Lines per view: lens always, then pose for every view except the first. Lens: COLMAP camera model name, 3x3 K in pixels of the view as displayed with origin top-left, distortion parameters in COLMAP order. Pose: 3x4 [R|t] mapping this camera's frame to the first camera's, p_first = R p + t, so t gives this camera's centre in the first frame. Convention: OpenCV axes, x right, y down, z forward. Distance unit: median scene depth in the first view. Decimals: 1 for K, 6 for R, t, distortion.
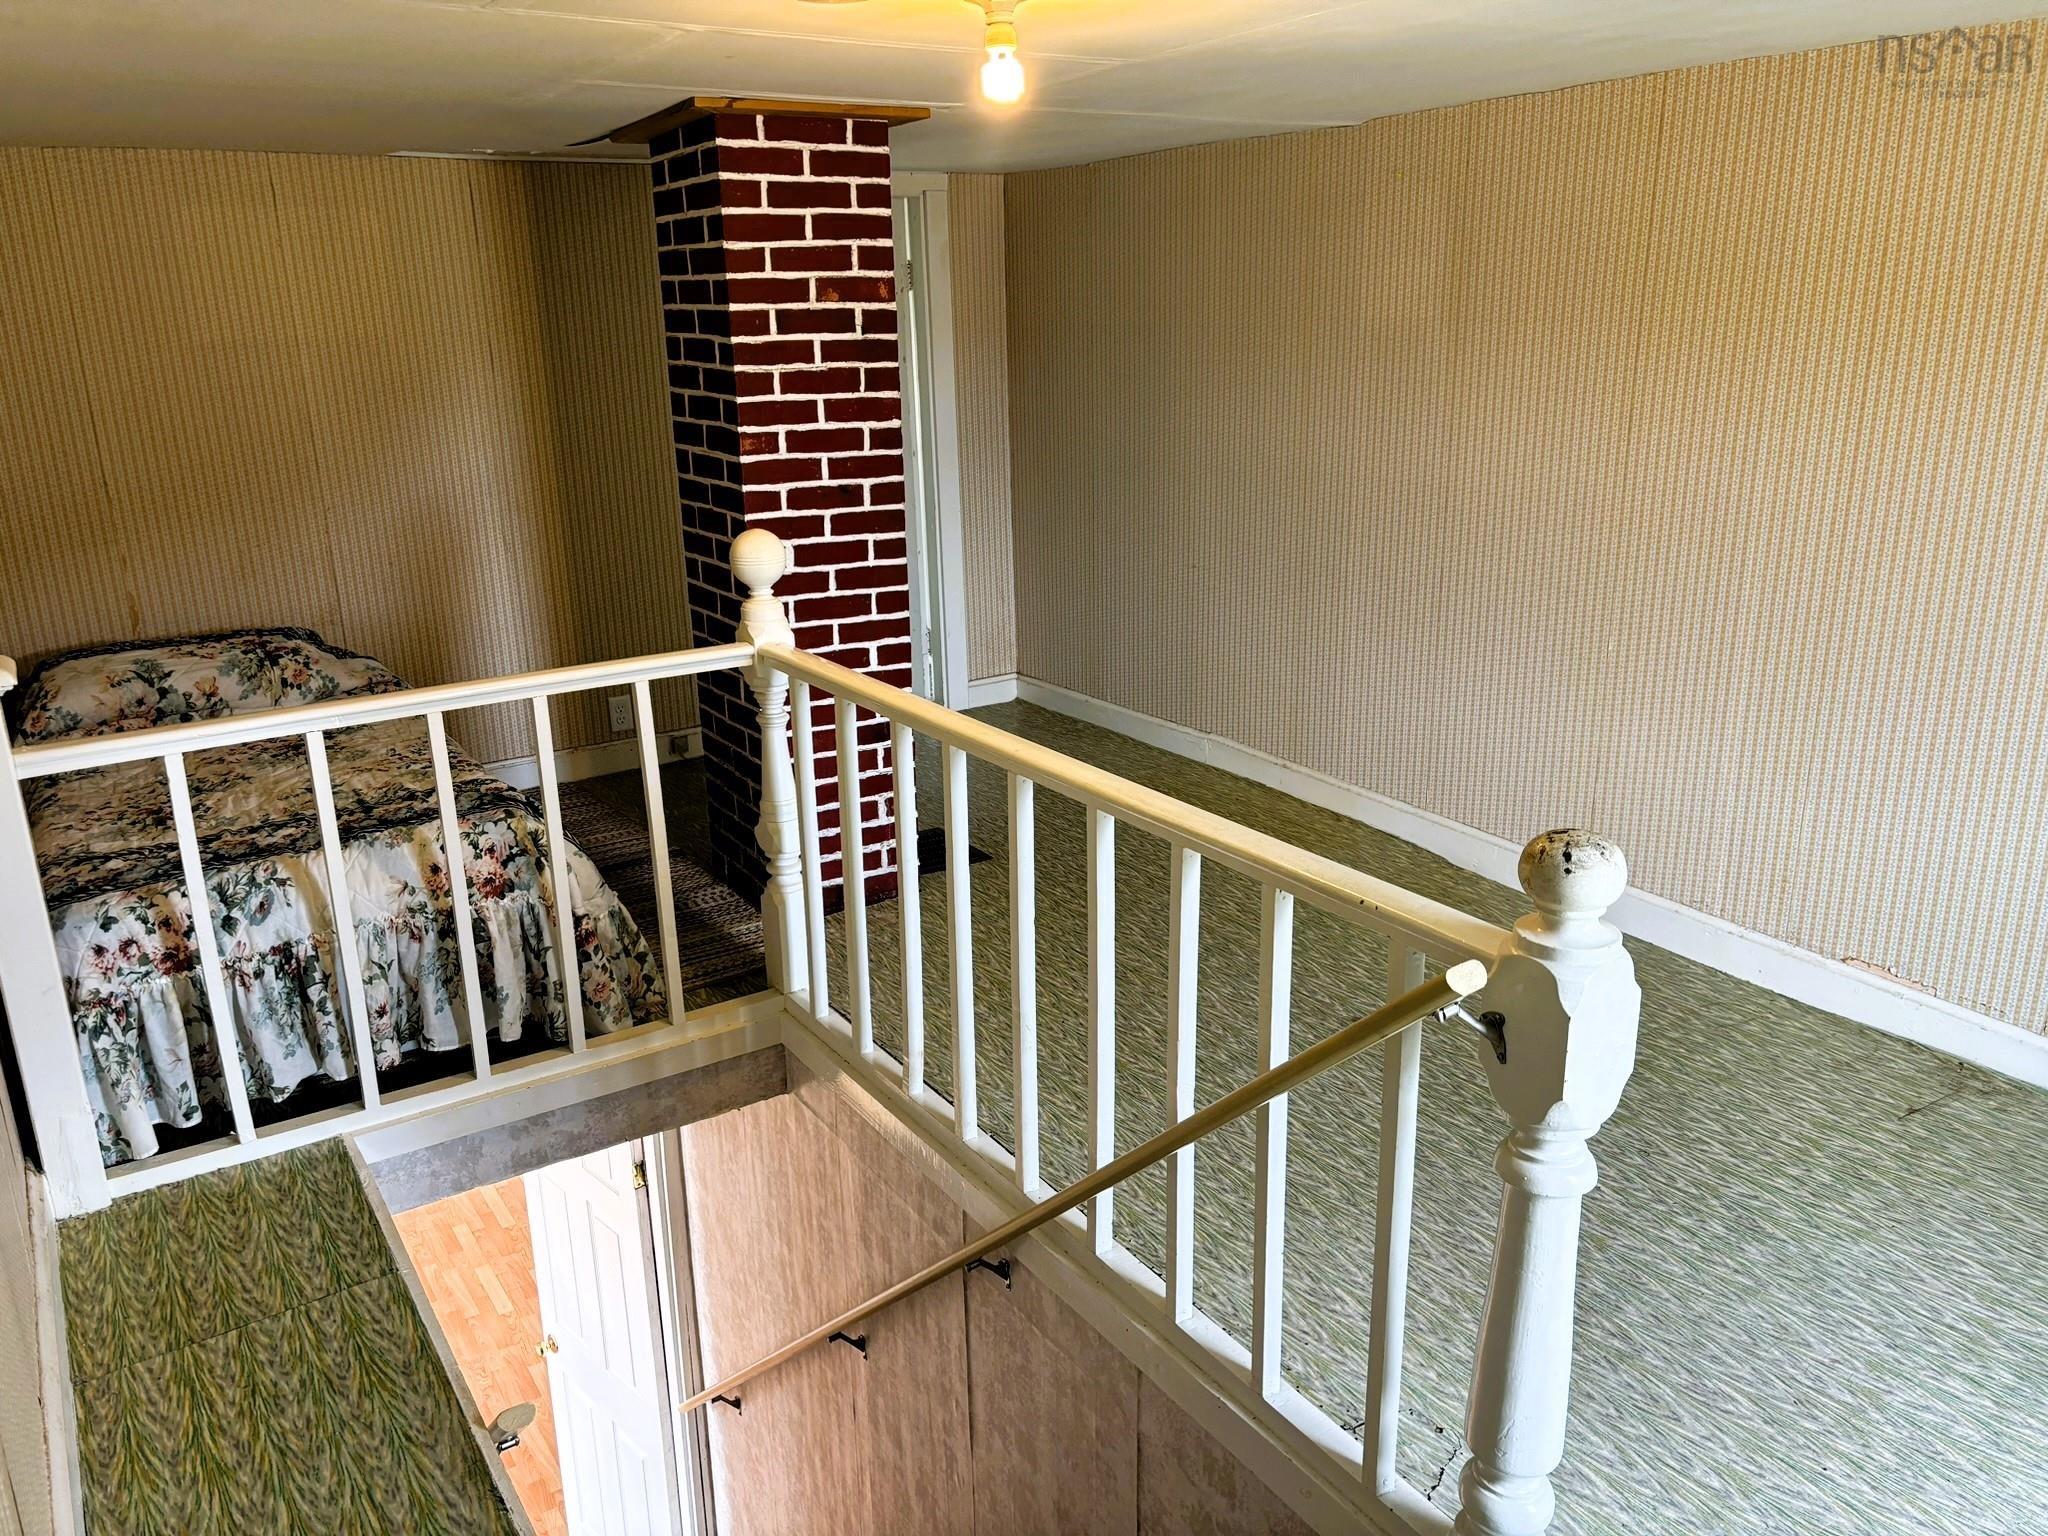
lens RADIAL K [[1547.9, 0, 1043.3], [0, 1547.9, 765.8], [0, 0, 1]] dist [0.041899, -0.046442]
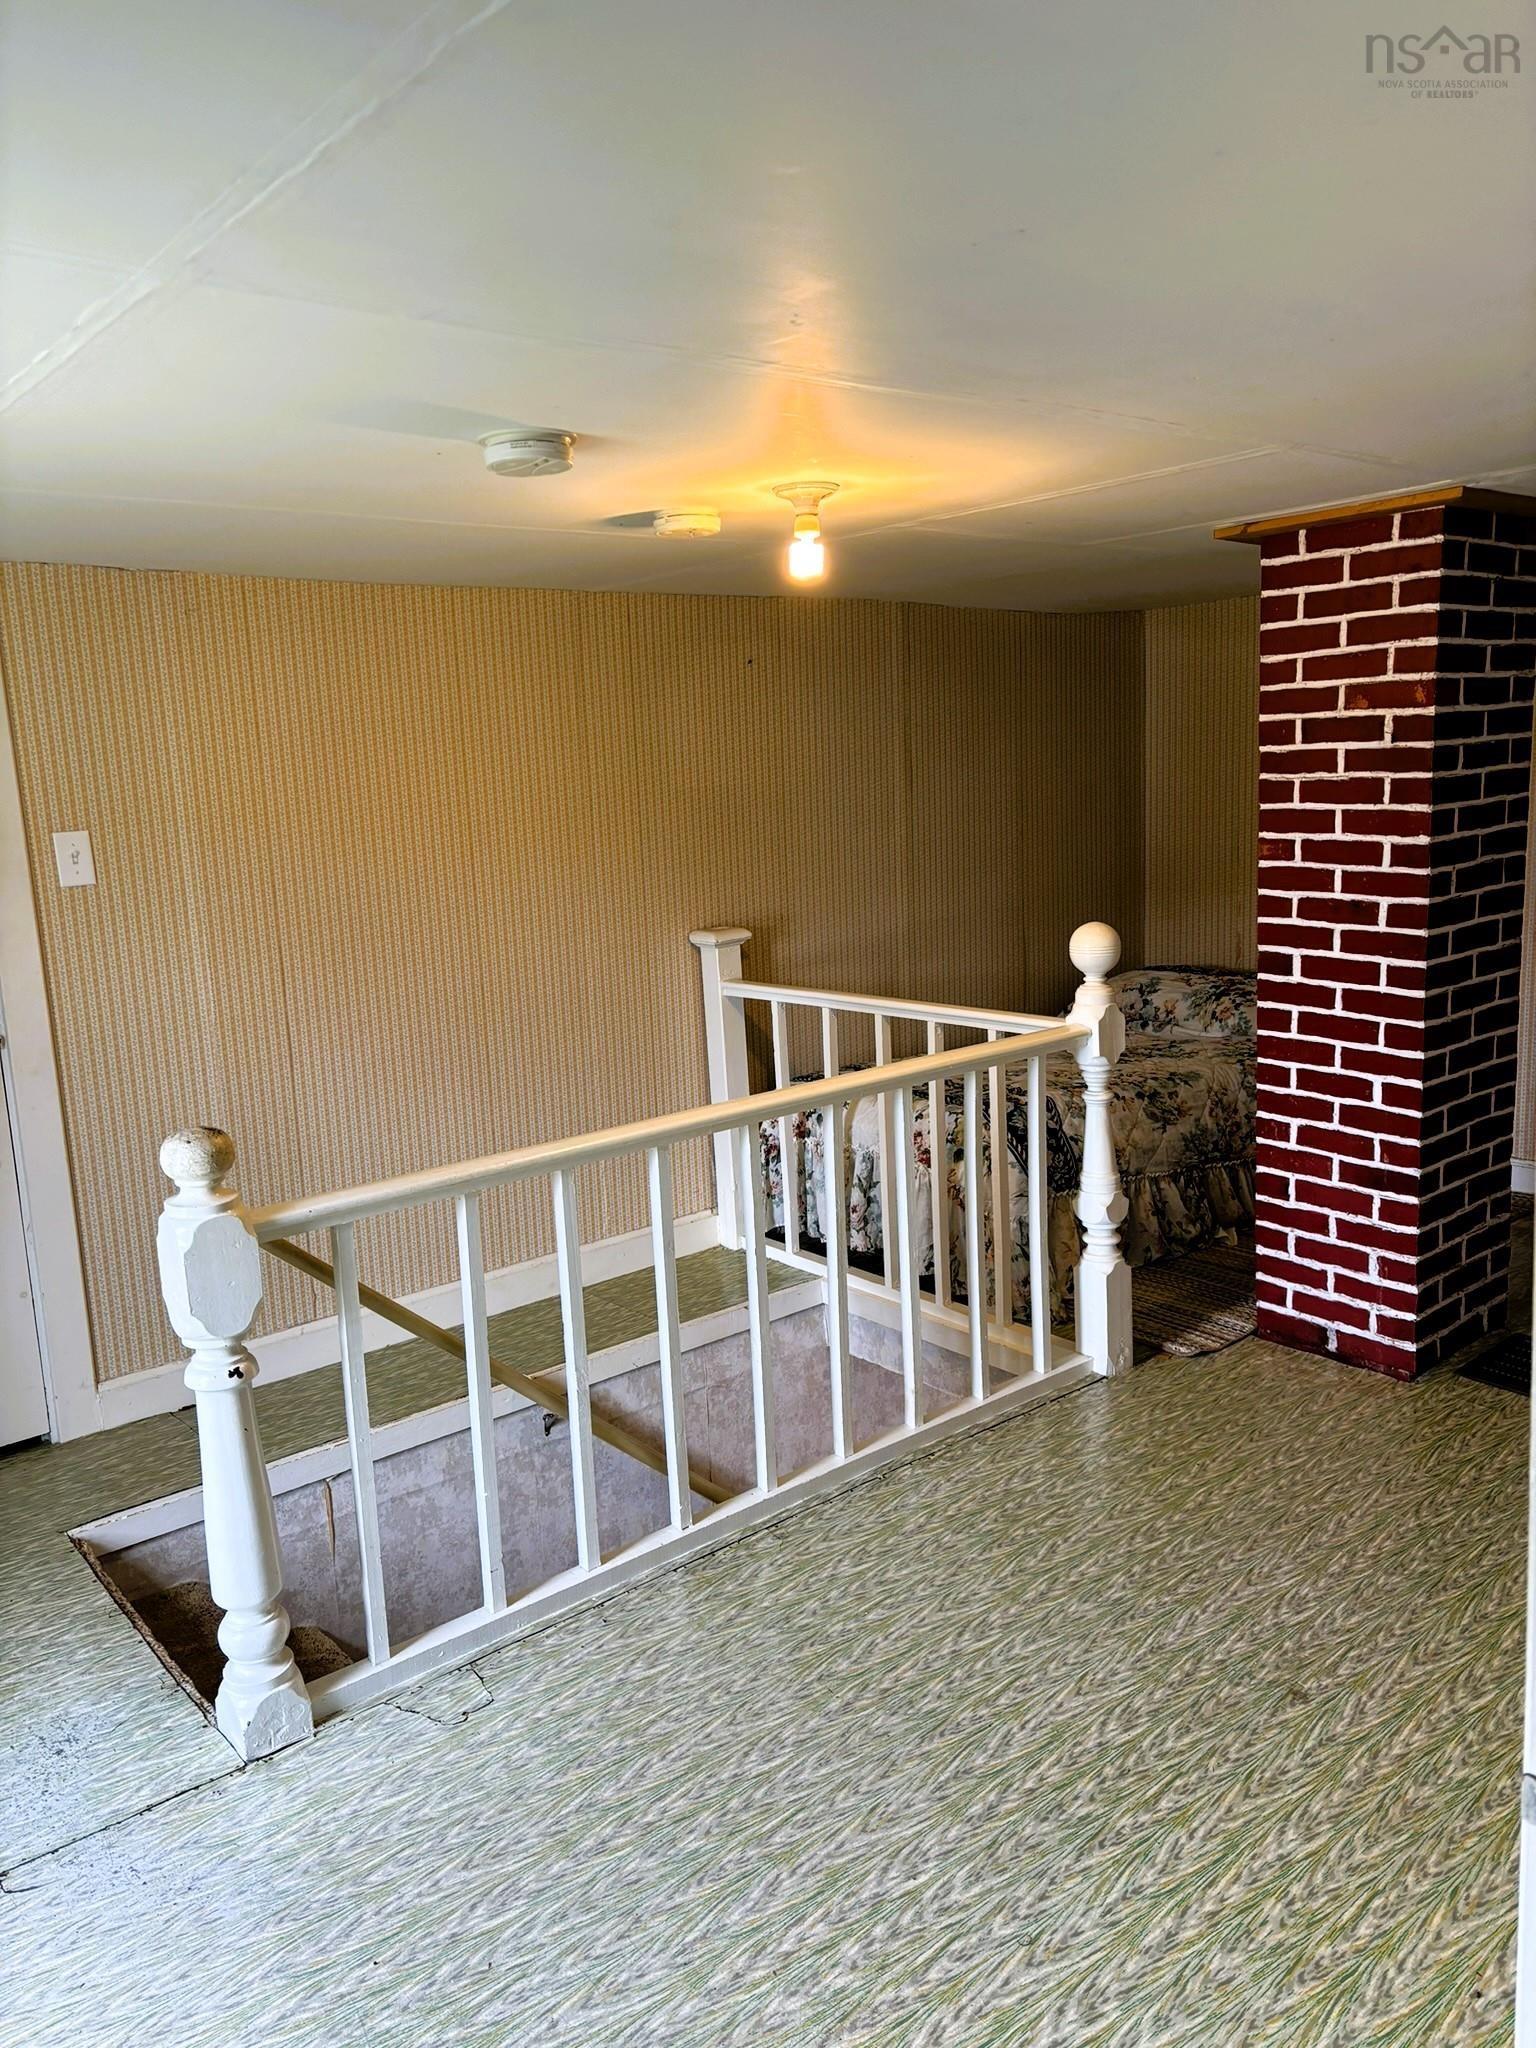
lens RADIAL K [[1547.9, 0, 790.1], [0, 1547.9, 1039.6], [0, 0, 1]] dist [0.041899, -0.046442]
pose [[0.142581, 0.195156, -0.970353, 0.768313], [-0.242201, 0.957444, 0.156971, -0.170868], [0.959692, 0.212639, 0.183780, 0.537179]]
